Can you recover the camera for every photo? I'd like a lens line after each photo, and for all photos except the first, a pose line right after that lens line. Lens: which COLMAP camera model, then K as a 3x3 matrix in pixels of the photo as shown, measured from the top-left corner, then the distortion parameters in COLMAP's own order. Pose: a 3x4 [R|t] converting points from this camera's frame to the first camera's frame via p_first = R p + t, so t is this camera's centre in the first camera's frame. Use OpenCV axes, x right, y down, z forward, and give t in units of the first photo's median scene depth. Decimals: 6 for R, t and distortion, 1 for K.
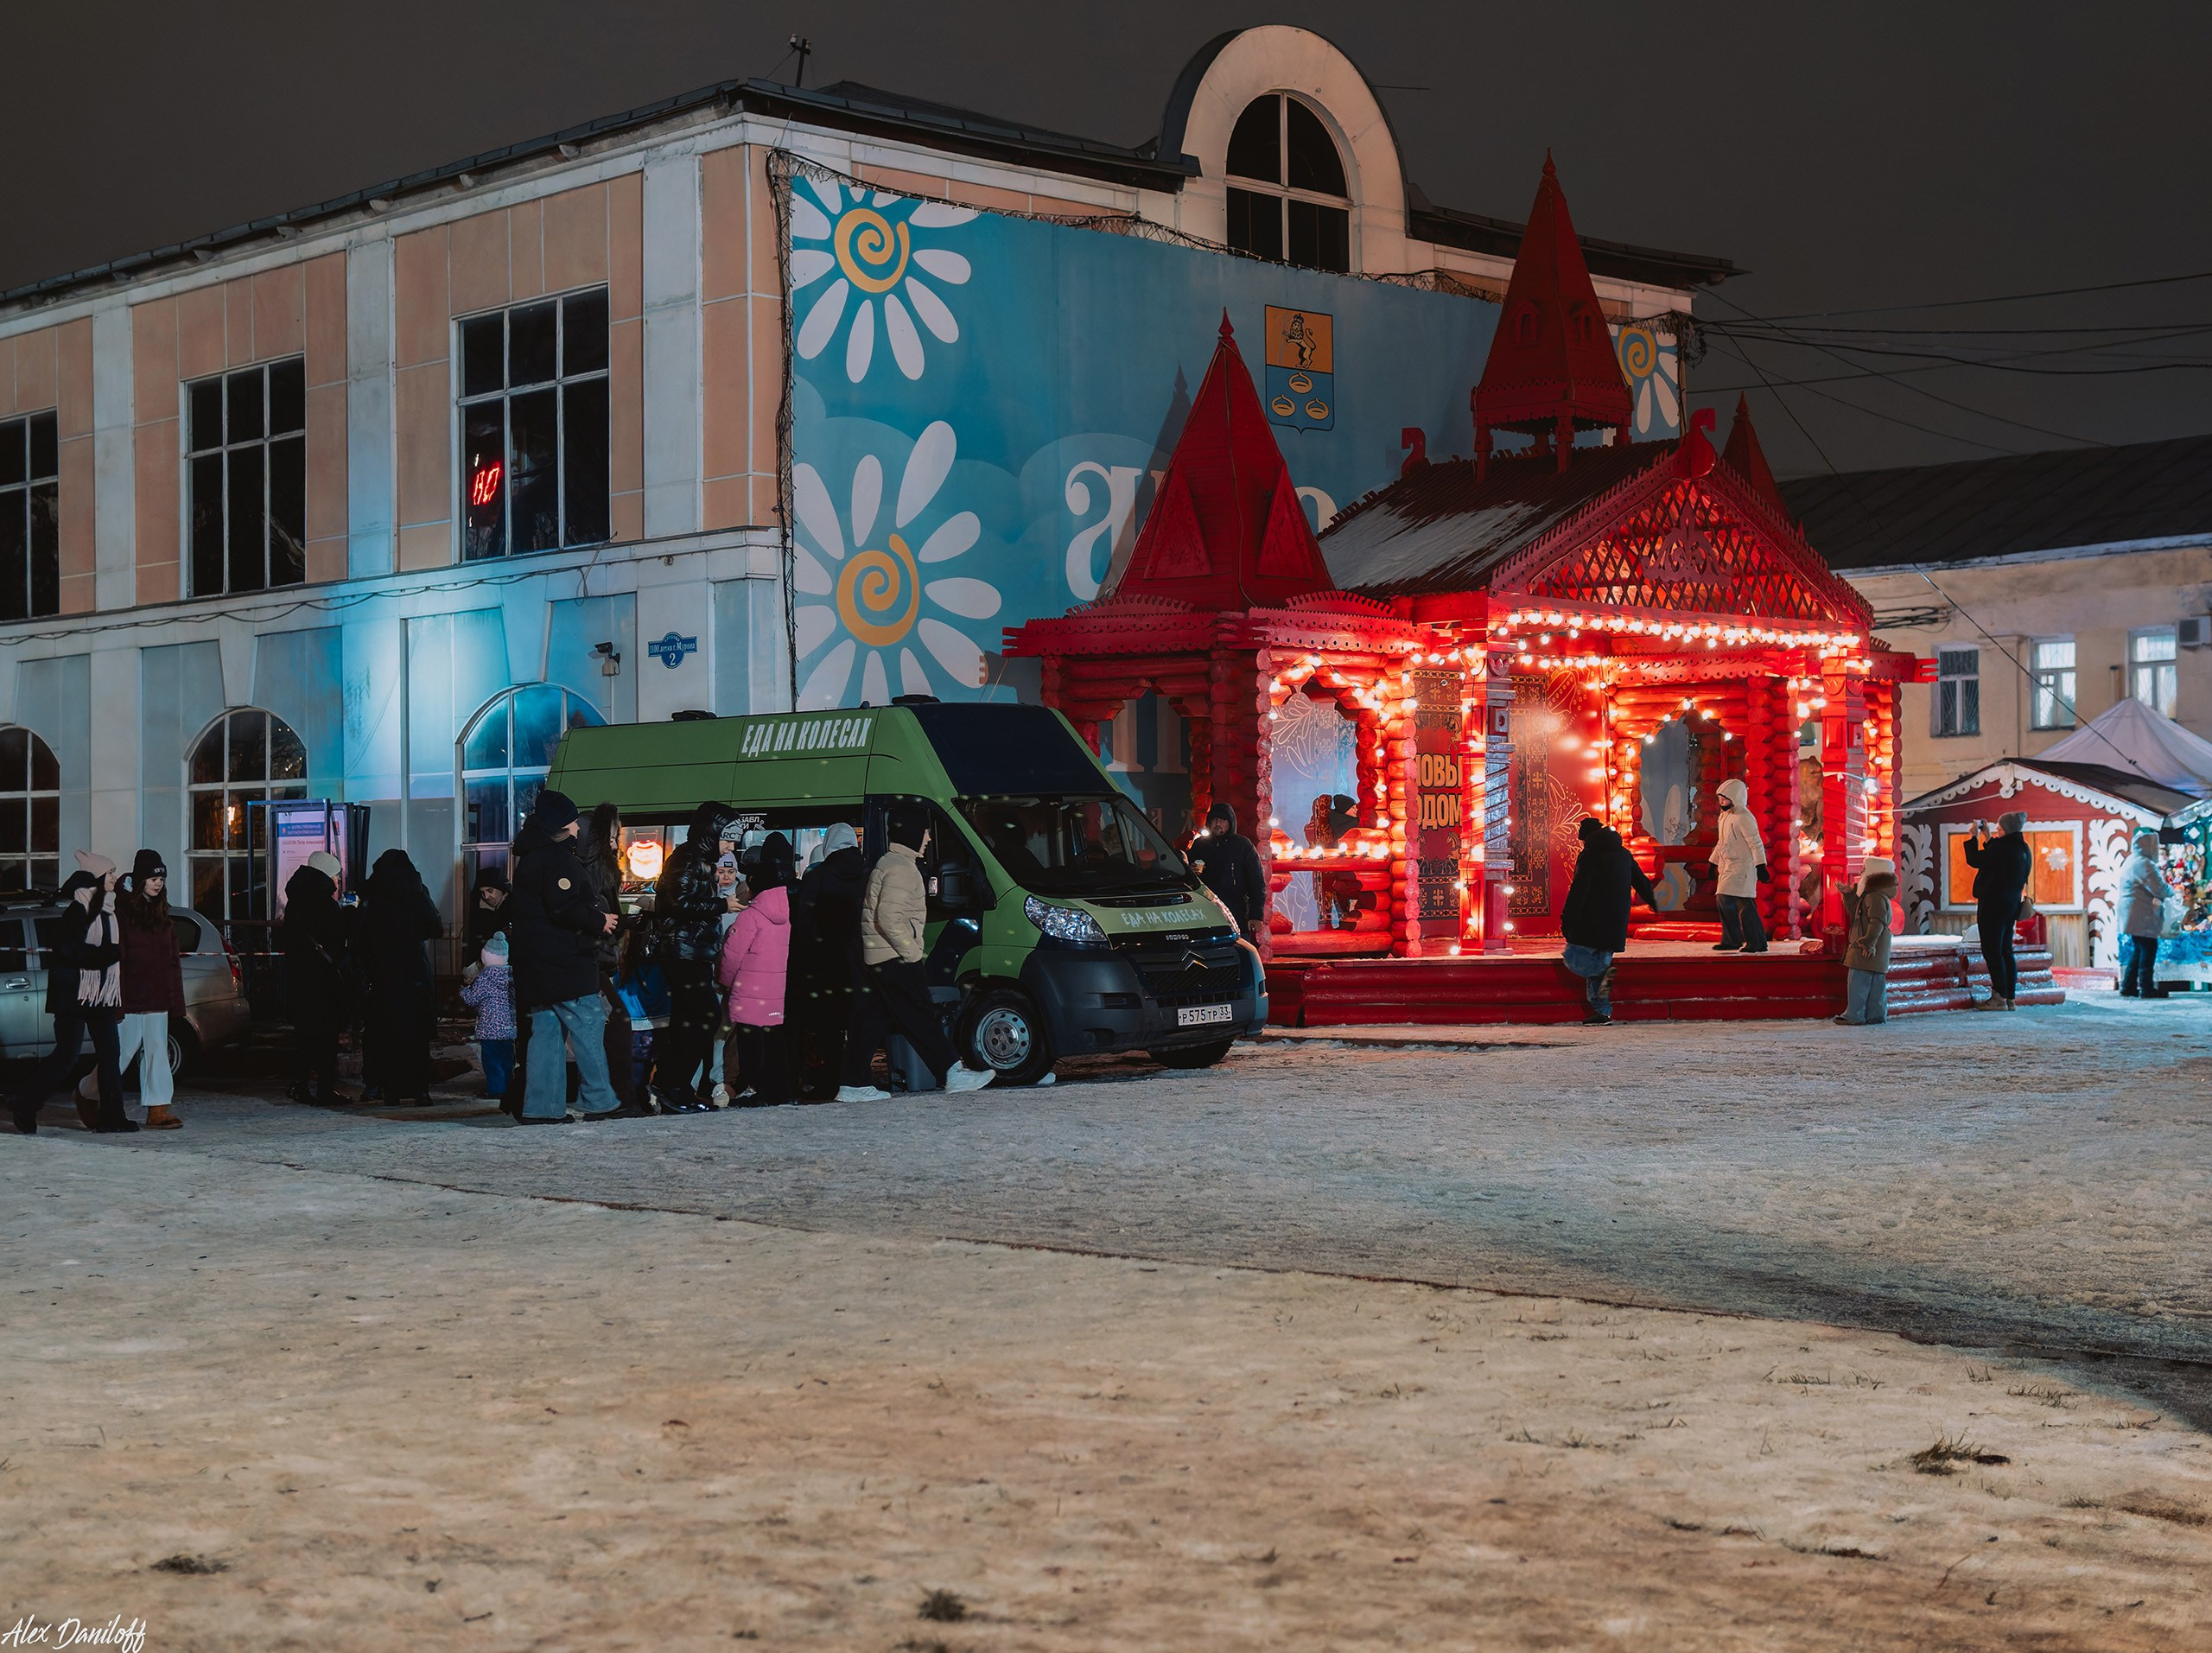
lens RADIAL K [[3483.3, 0, 1102.7], [0, 3483.3, 836.2], [0, 0, 1]] dist [0.021057, 0.000000]
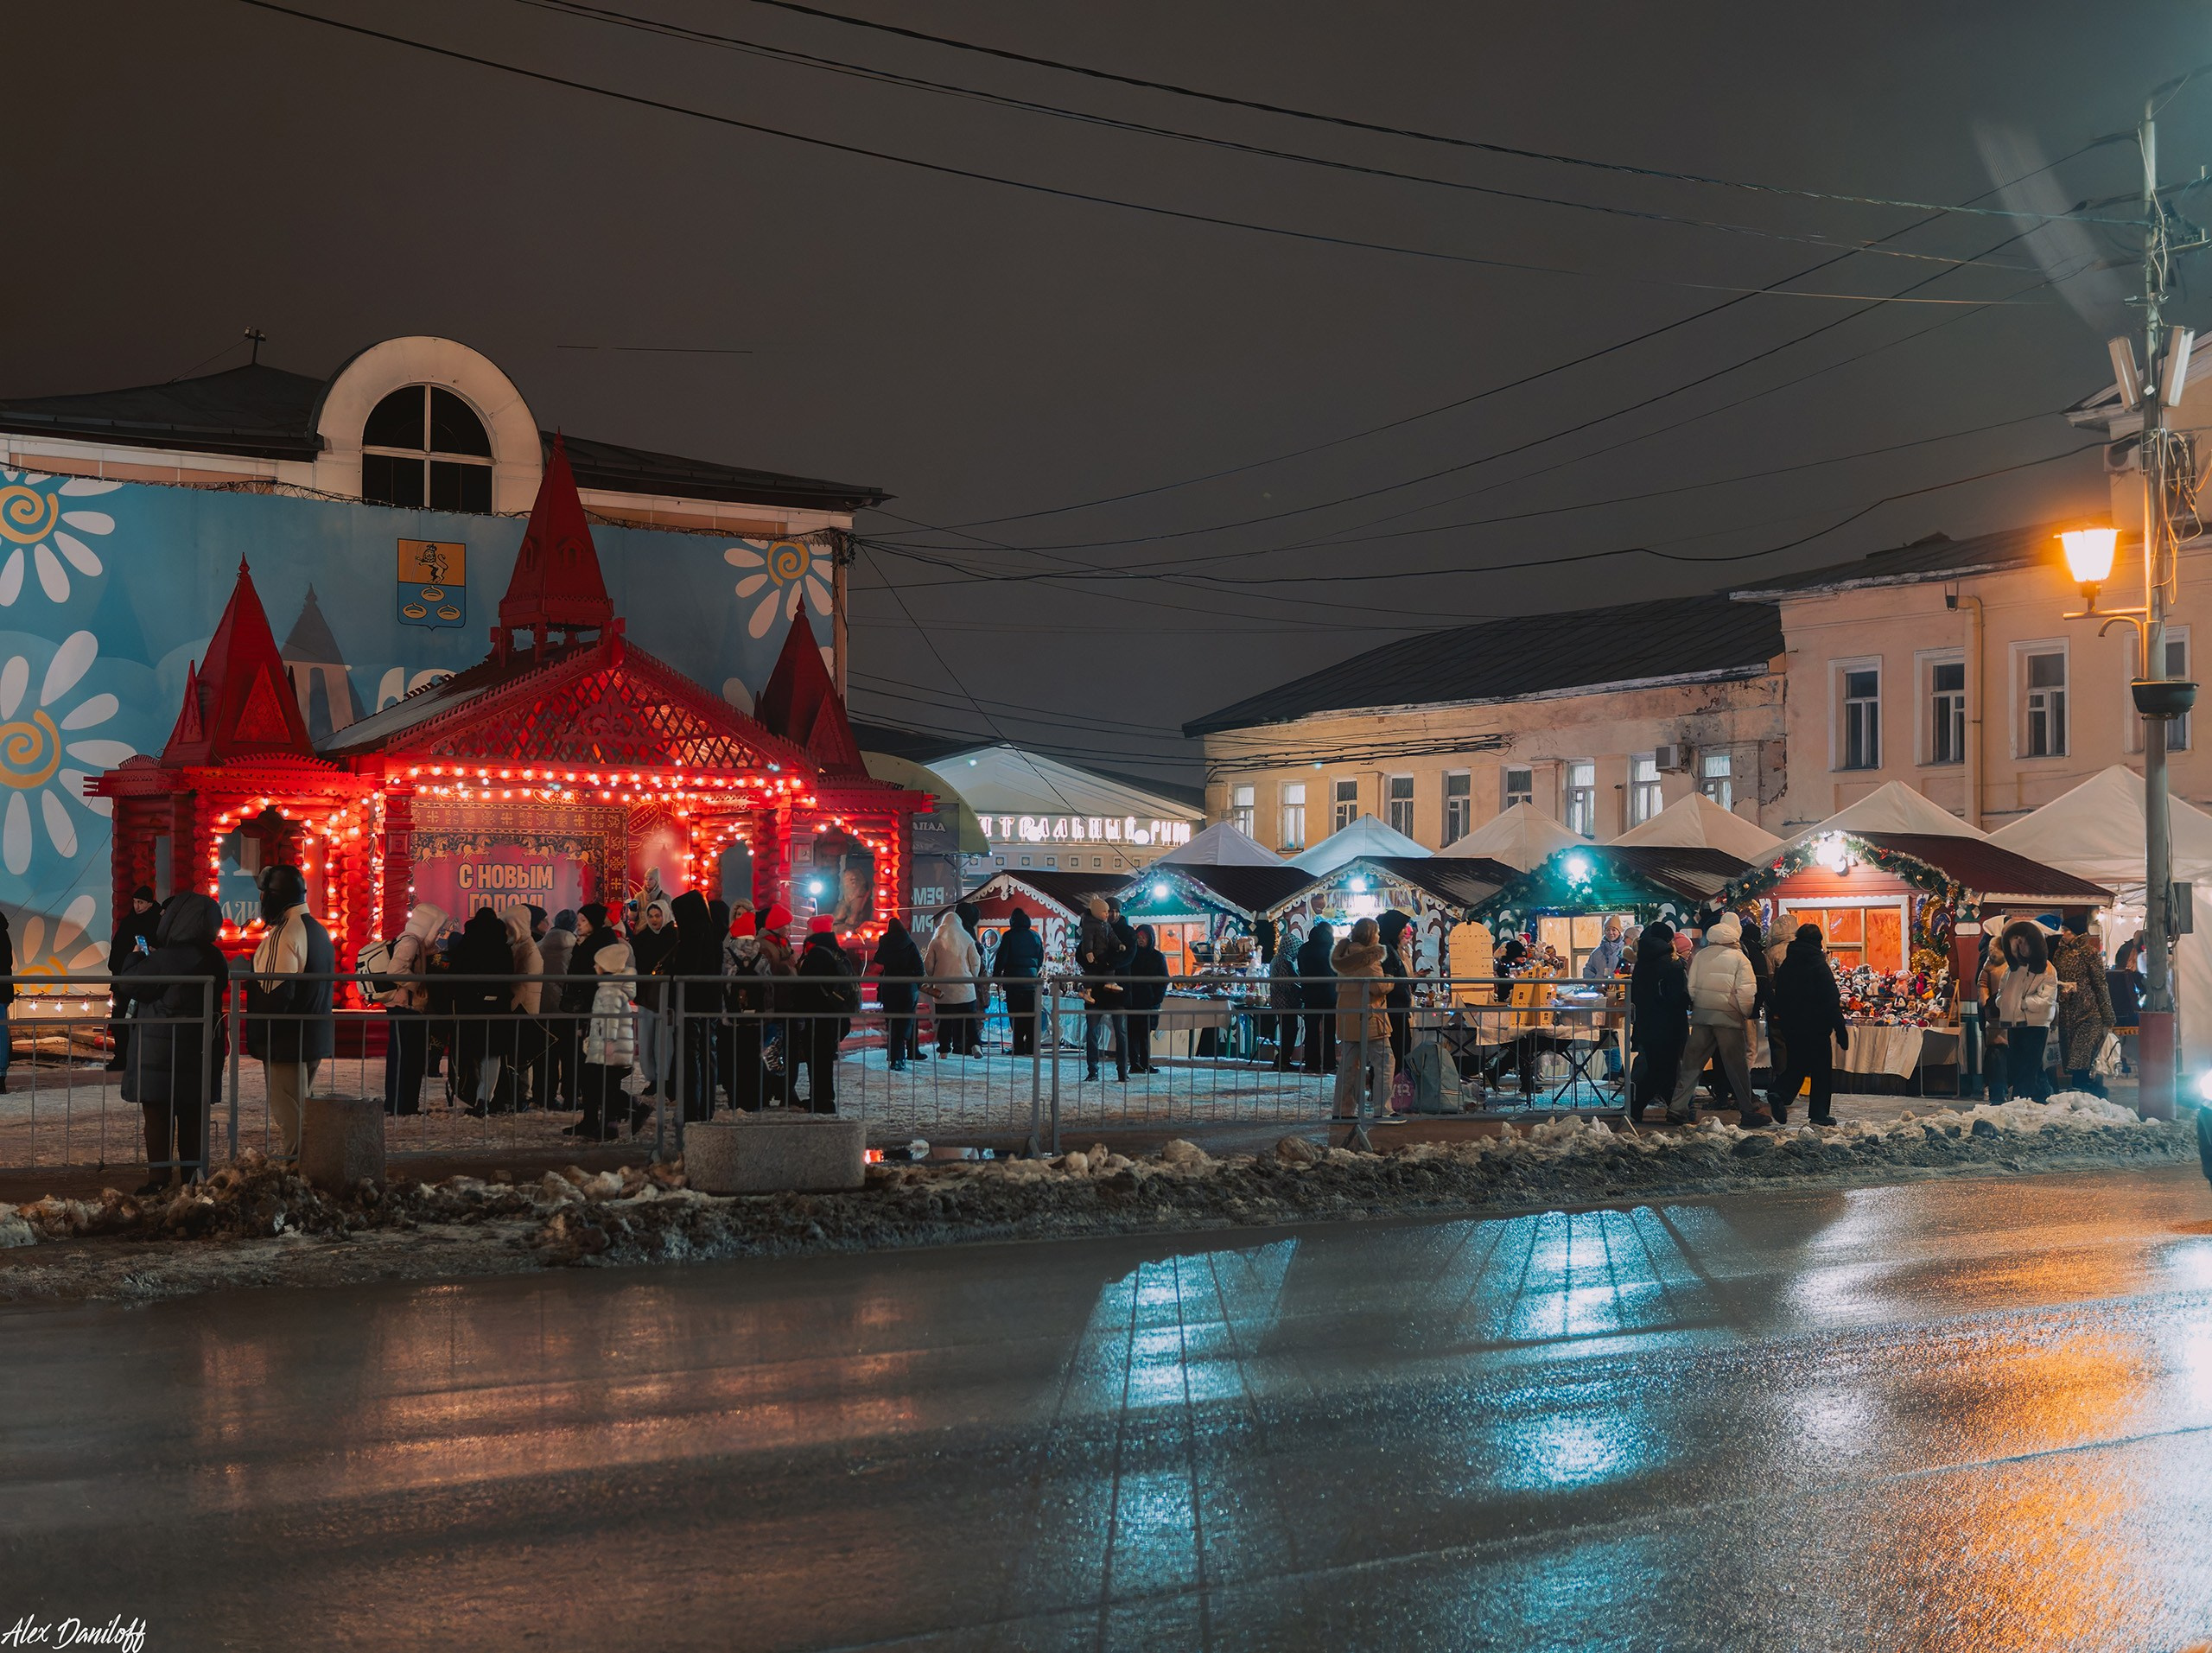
lens RADIAL K [[3278.2, 0, 1106.6], [0, 3278.2, 825.3], [0, 0, 1]] dist [0.004417, 0.000000]
pose [[0.983614, 0.005674, -0.180199, 0.592836], [-0.010423, 0.999623, -0.025420, -0.009238], [0.179986, 0.026882, 0.983302, -0.238871]]
